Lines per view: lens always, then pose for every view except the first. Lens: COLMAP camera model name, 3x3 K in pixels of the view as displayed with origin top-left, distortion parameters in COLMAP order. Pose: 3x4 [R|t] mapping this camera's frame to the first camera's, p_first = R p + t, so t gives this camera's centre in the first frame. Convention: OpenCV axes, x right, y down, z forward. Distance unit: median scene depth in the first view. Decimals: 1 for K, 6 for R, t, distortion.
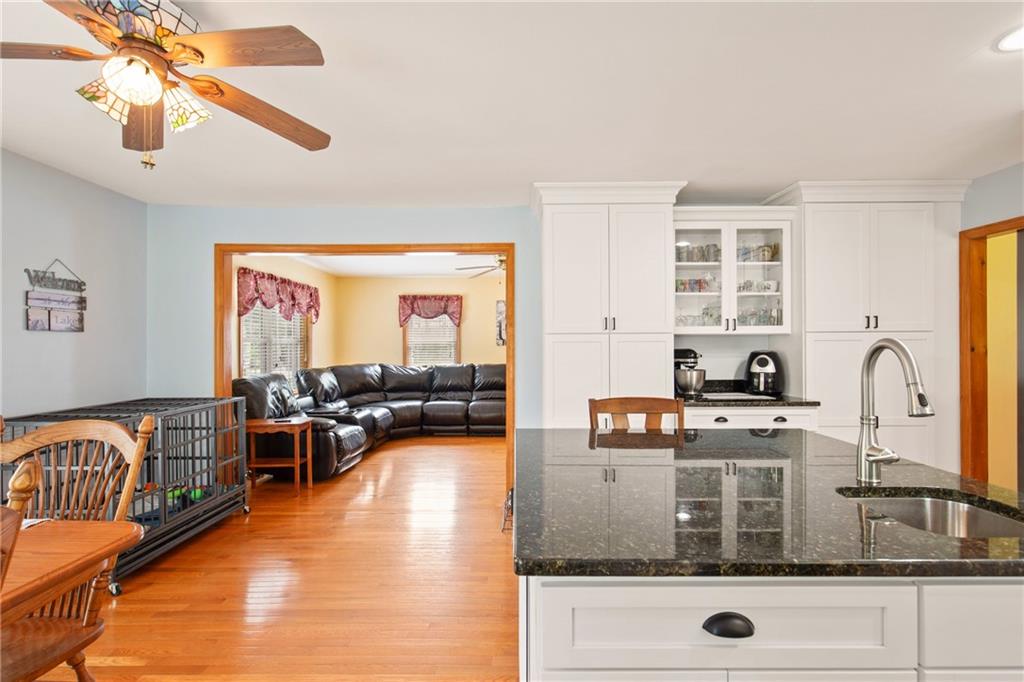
lens RADIAL K [[461.4, 0, 512.0], [0, 461.4, 341.0], [0, 0, 1]] dist [-0.002443, -0.000115]
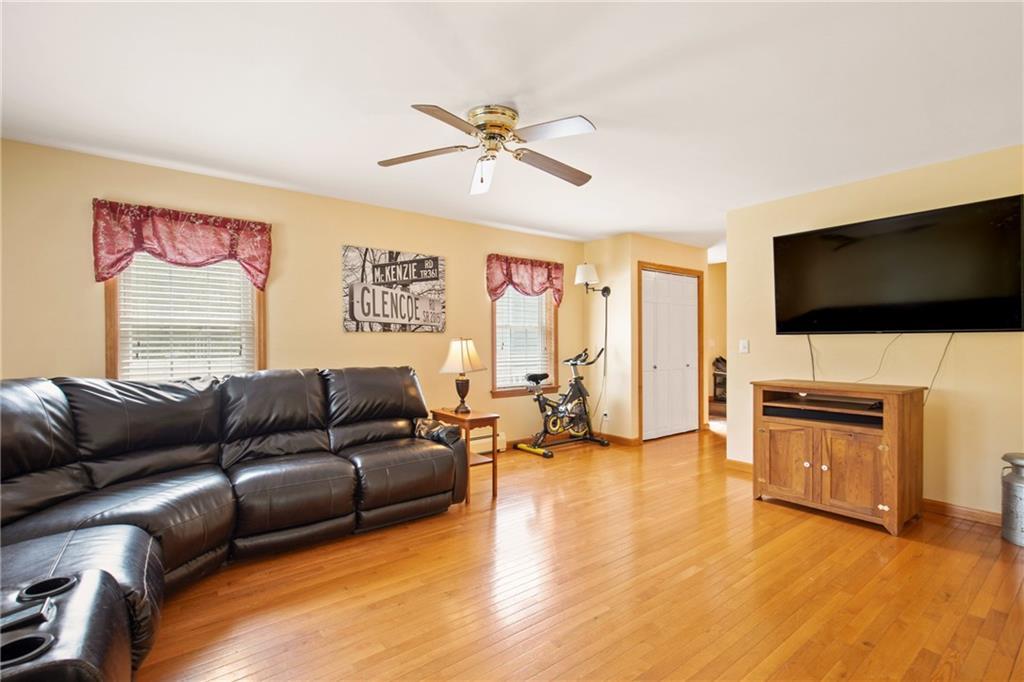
lens RADIAL K [[461.4, 0, 512.0], [0, 461.4, 341.0], [0, 0, 1]] dist [-0.002443, -0.000115]
pose [[0.796700, 0.002601, 0.604369, -0.206772], [-0.002391, 0.999996, -0.001151, 0.021387], [-0.604370, -0.000528, 0.796704, 0.497187]]
